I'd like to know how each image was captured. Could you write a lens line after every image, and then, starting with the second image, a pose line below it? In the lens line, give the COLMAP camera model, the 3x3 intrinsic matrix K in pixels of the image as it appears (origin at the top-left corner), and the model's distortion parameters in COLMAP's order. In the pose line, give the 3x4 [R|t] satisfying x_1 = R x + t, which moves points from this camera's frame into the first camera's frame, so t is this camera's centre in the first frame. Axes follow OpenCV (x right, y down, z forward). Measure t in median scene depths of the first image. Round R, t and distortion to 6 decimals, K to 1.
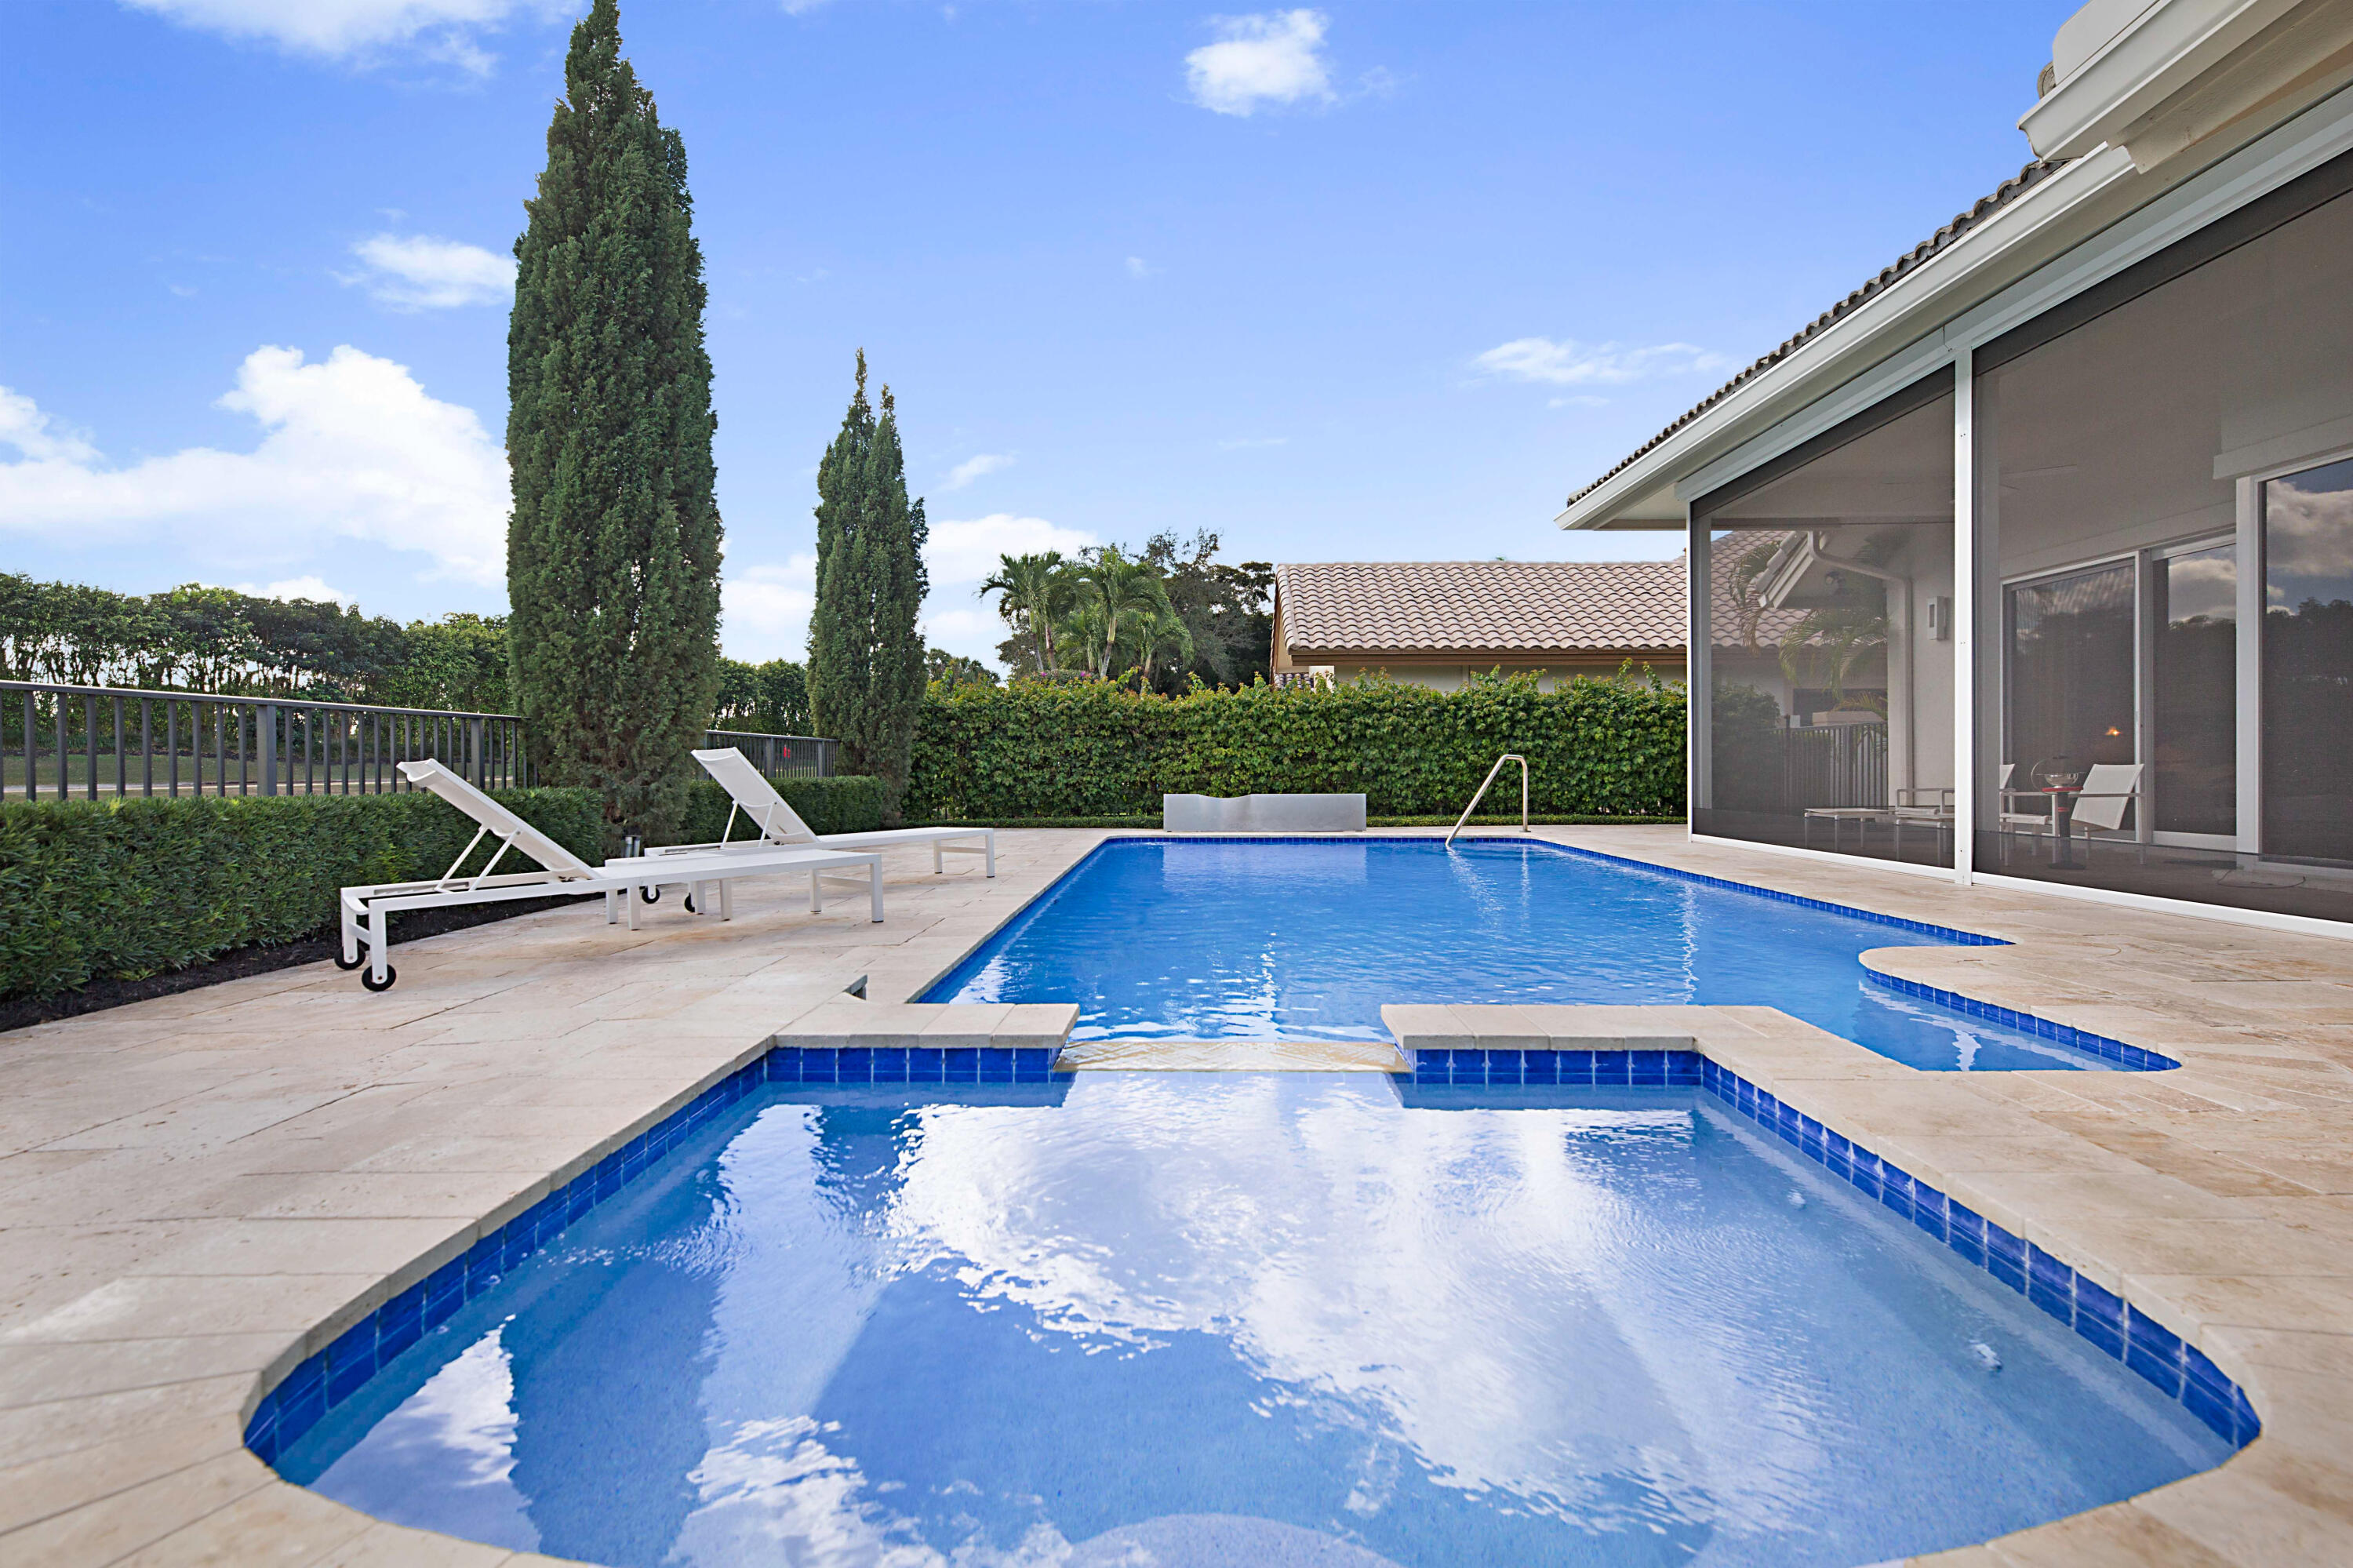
lens RADIAL K [[1126.0, 0, 1178.2], [0, 1126.0, 758.8], [0, 0, 1]] dist [0.063921, -0.027139]
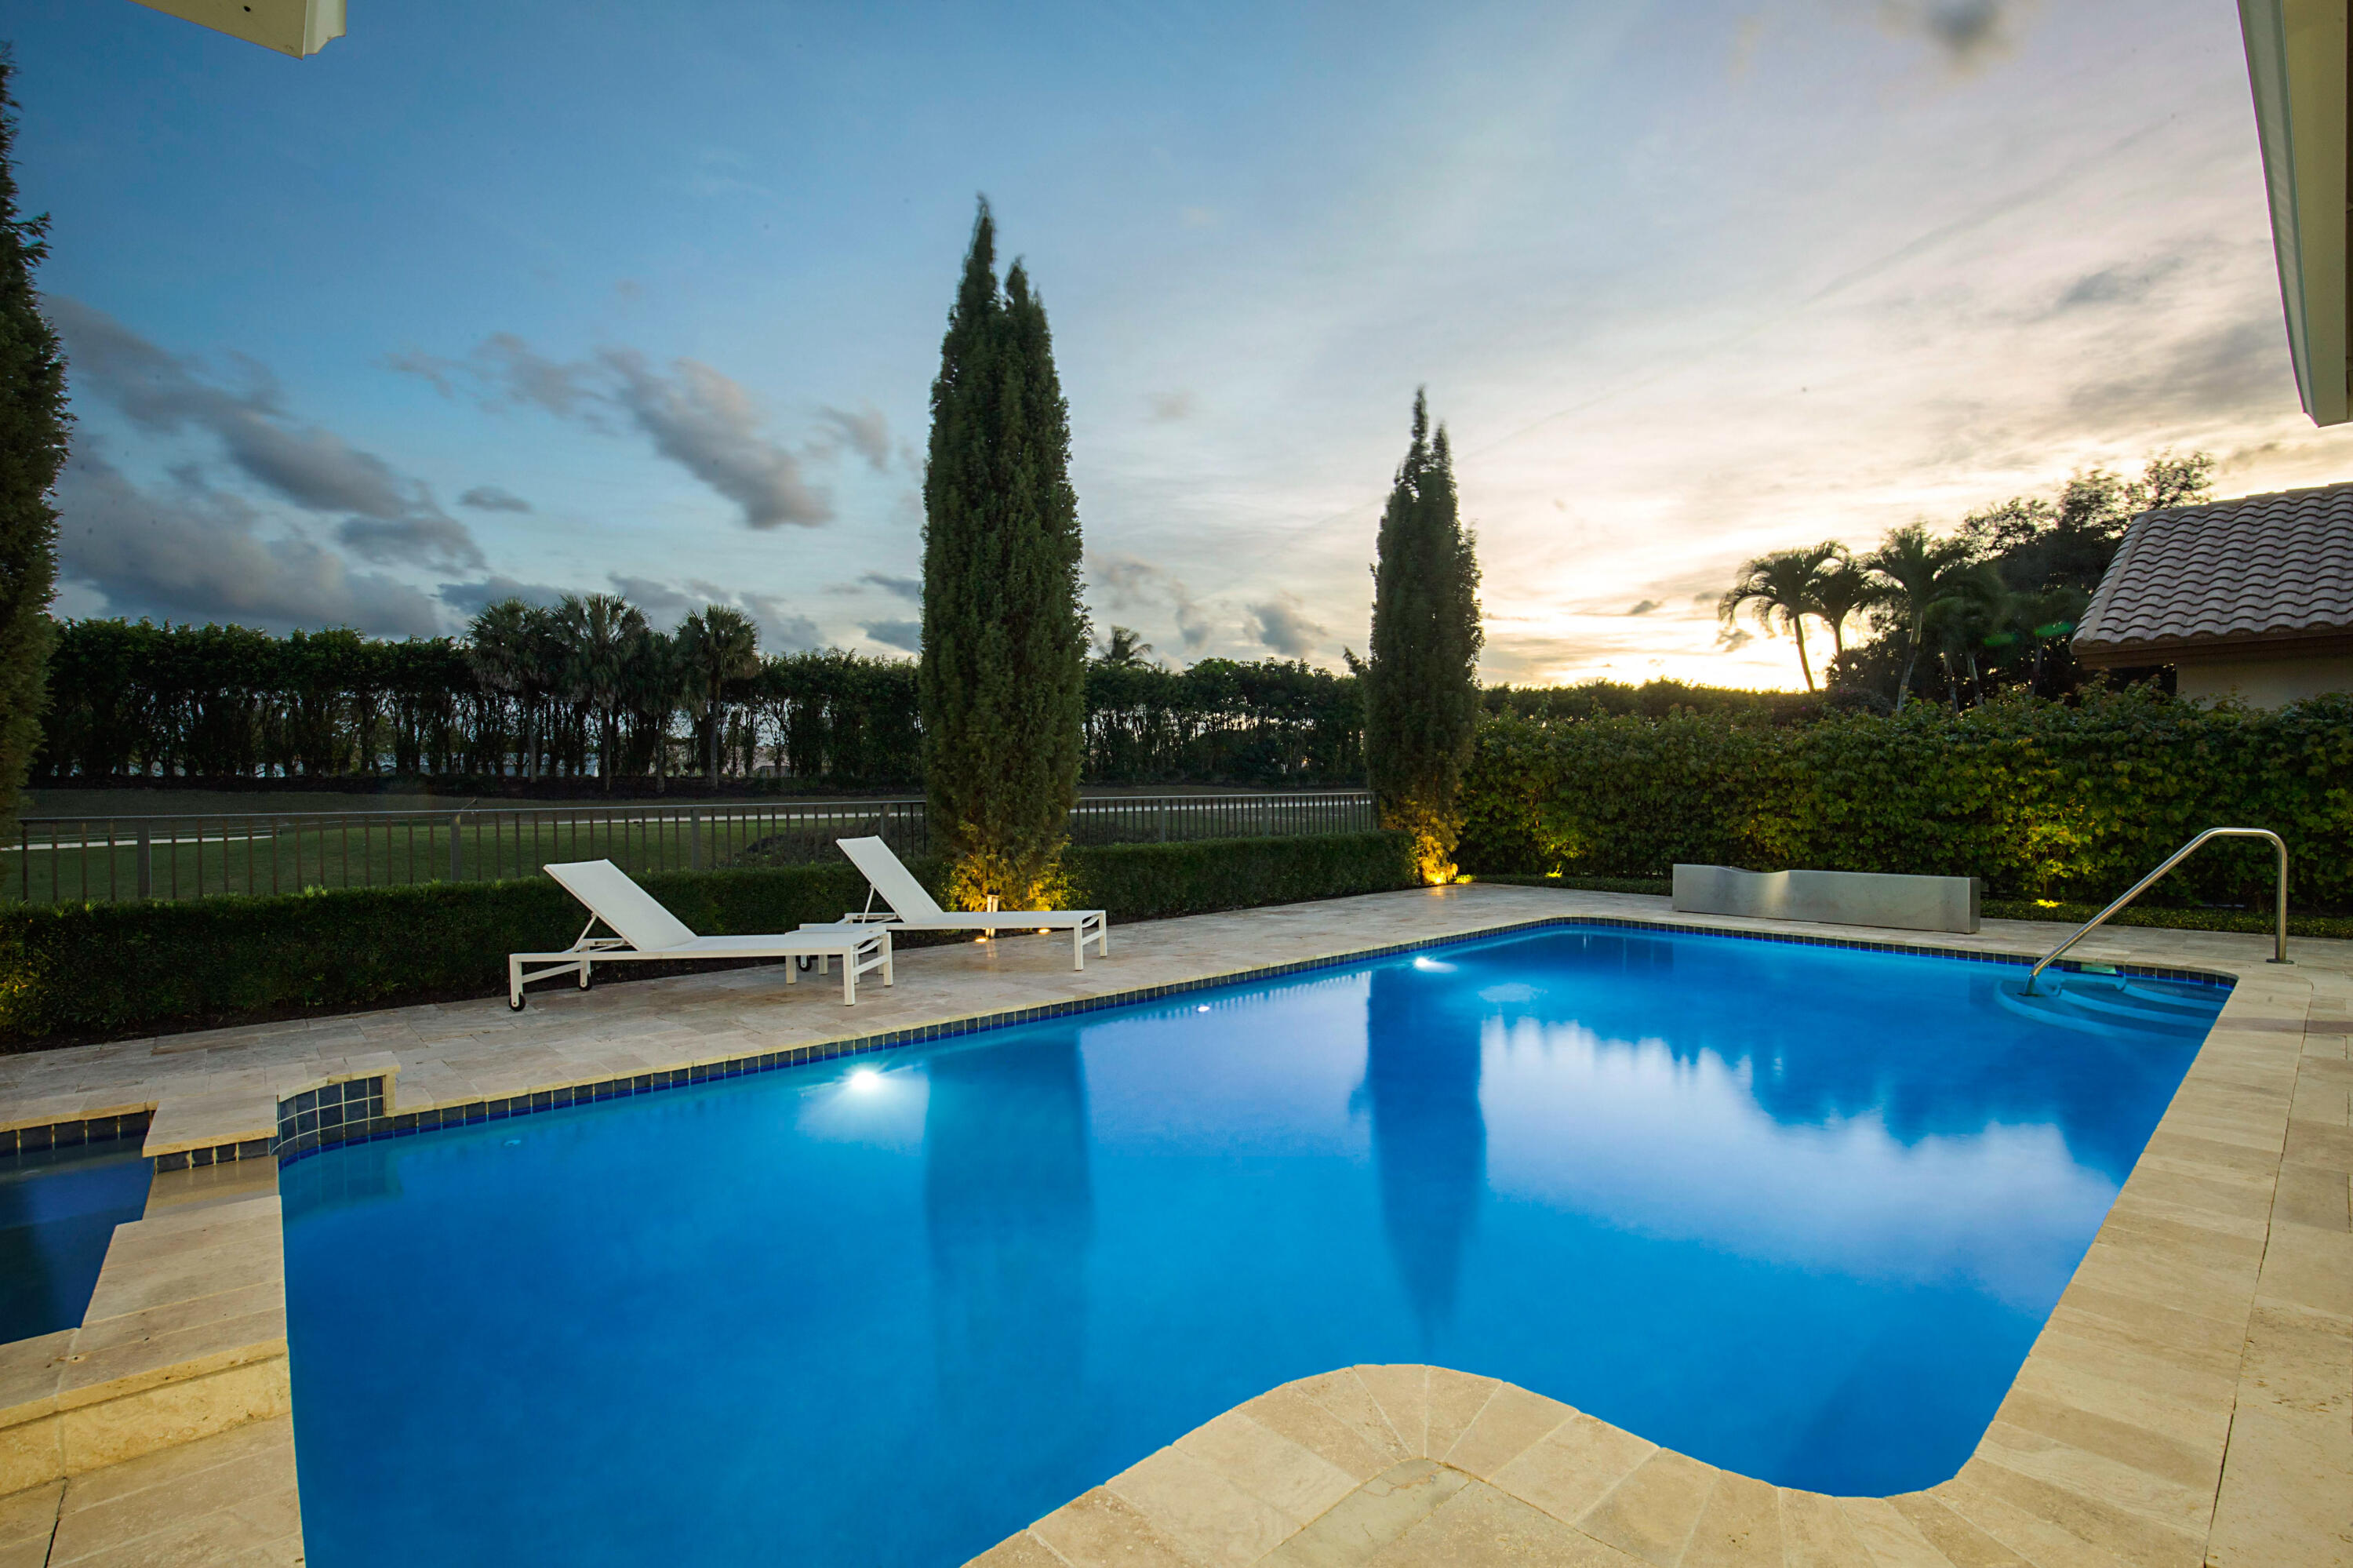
lens RADIAL K [[1114.9, 0, 1176.5], [0, 1114.9, 784.0], [0, 0, 1]] dist [-0.002395, -0.000282]
pose [[0.688661, -0.005946, -0.725059, 0.270658], [0.012853, 0.999909, 0.004007, -0.029561], [0.724969, -0.012079, 0.688675, 0.165087]]
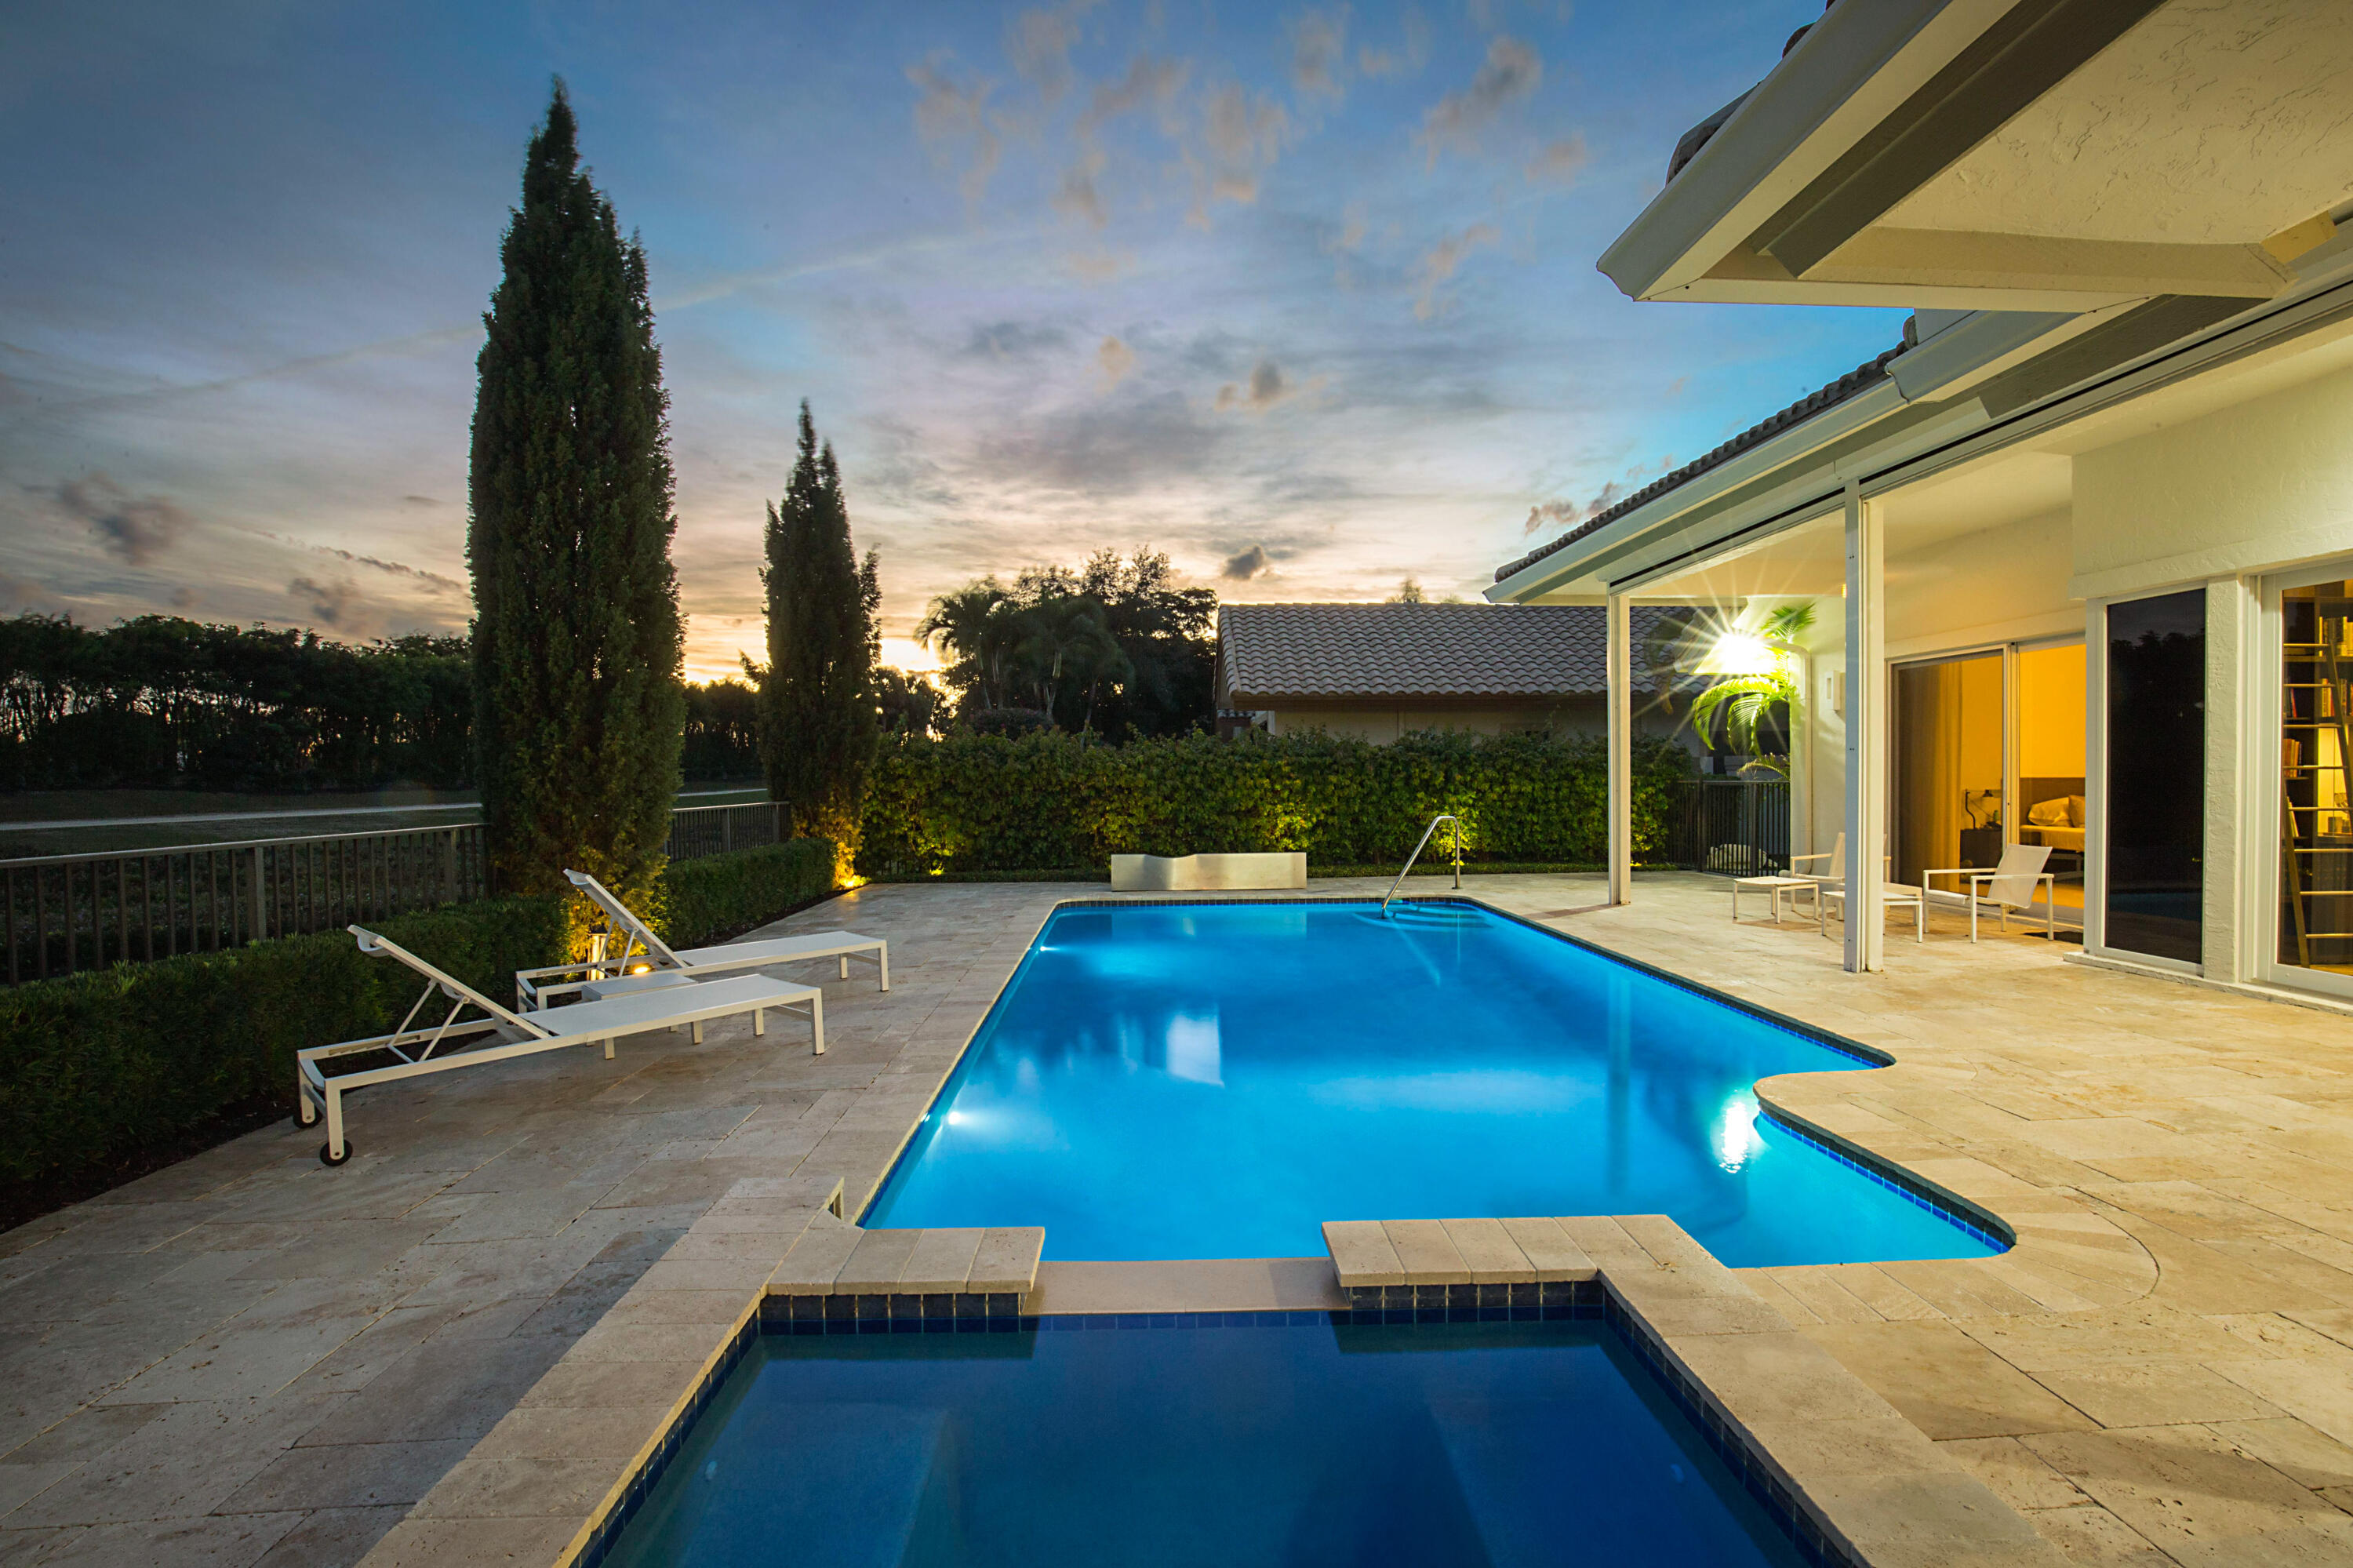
lens RADIAL K [[1111.5, 0, 1159.2], [0, 1111.5, 804.7], [0, 0, 1]] dist [-0.001879, -0.000451]
pose [[0.999433, -0.009851, 0.032189, -0.001153], [0.008750, 0.999378, 0.034149, -0.042298], [-0.032506, -0.033848, 0.998898, -0.009200]]
